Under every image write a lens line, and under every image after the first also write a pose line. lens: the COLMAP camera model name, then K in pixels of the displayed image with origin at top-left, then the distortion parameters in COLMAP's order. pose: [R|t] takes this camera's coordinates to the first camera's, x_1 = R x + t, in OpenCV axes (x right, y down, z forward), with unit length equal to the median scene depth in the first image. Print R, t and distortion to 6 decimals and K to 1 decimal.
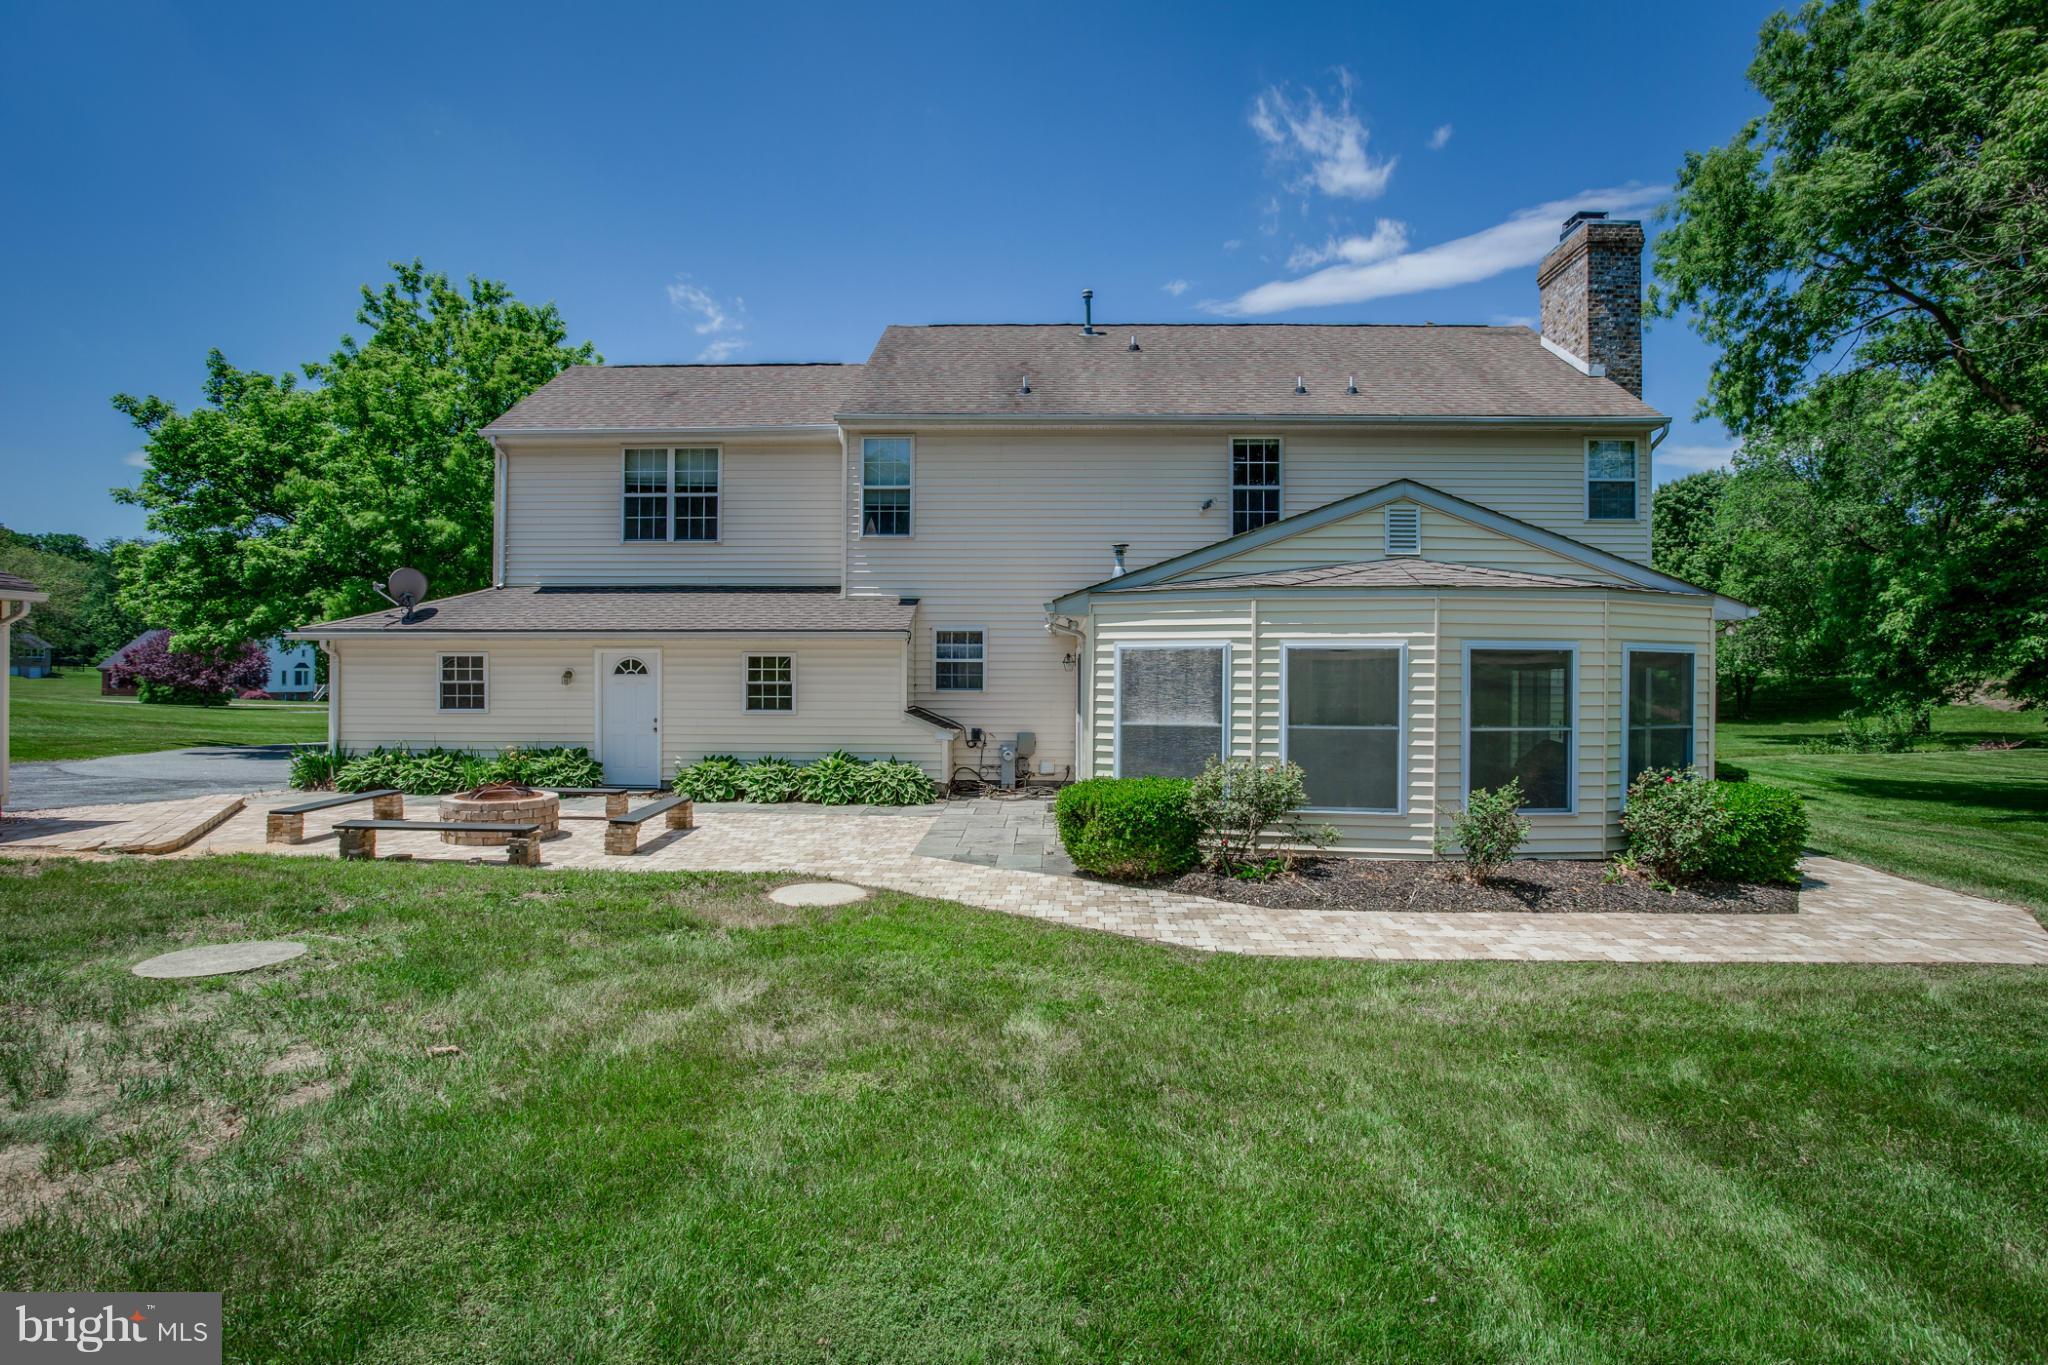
lens RADIAL K [[987.9, 0, 1031.0], [0, 987.9, 675.0], [0, 0, 1]] dist [-0.052721, 0.027009]
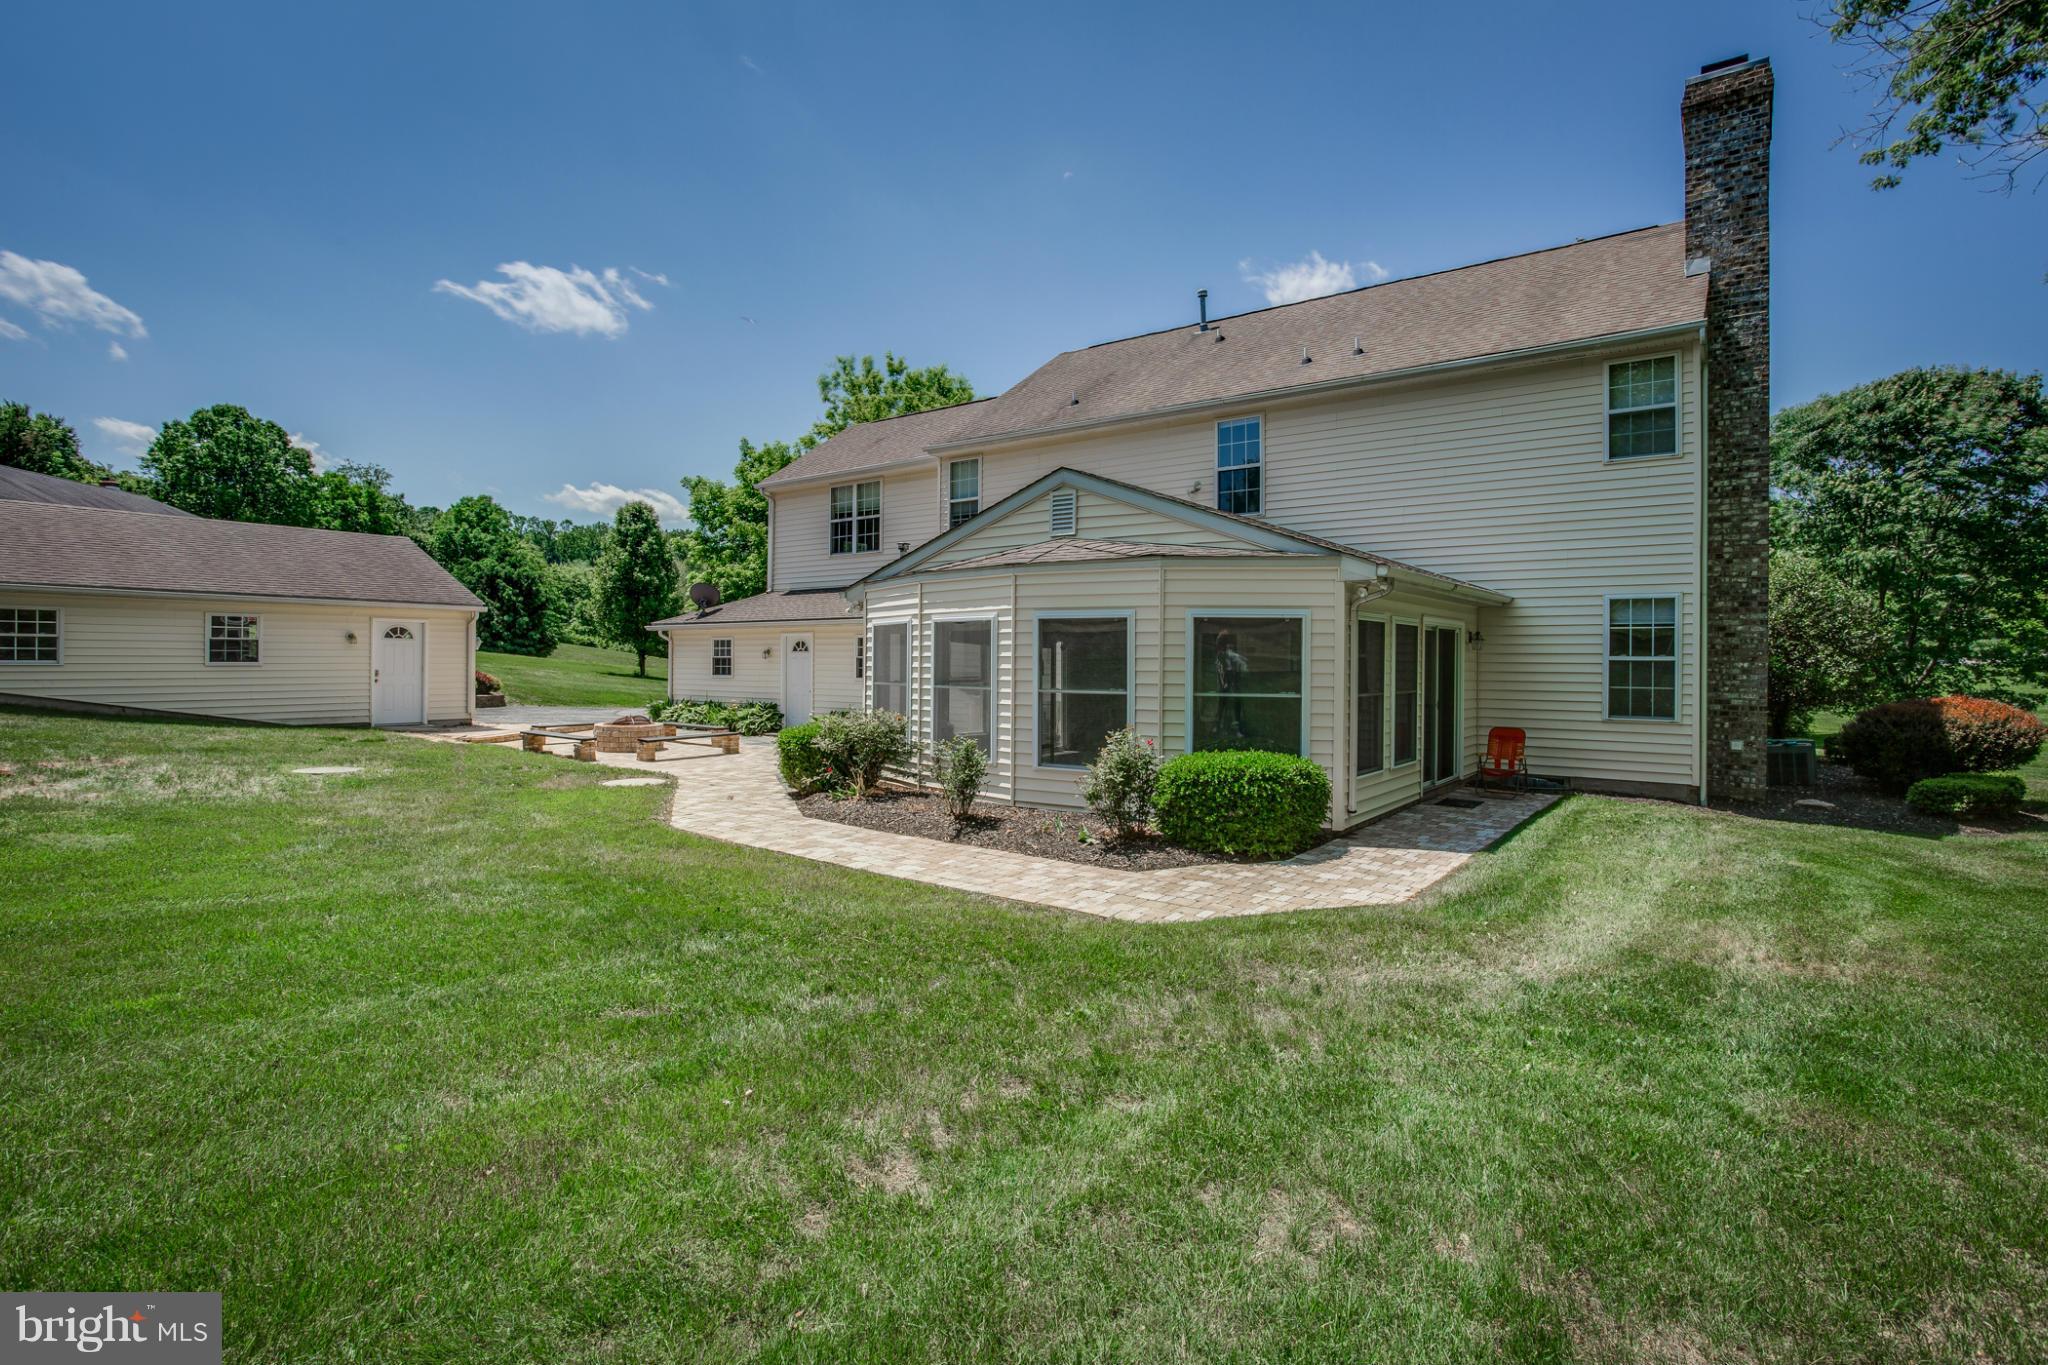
lens RADIAL K [[987.9, 0, 1031.0], [0, 987.9, 675.0], [0, 0, 1]] dist [-0.052721, 0.027009]
pose [[0.814724, 0.011089, -0.579743, 0.651323], [-0.006384, 0.999928, 0.010154, 0.015554], [0.579813, -0.004572, 0.814736, 0.044760]]
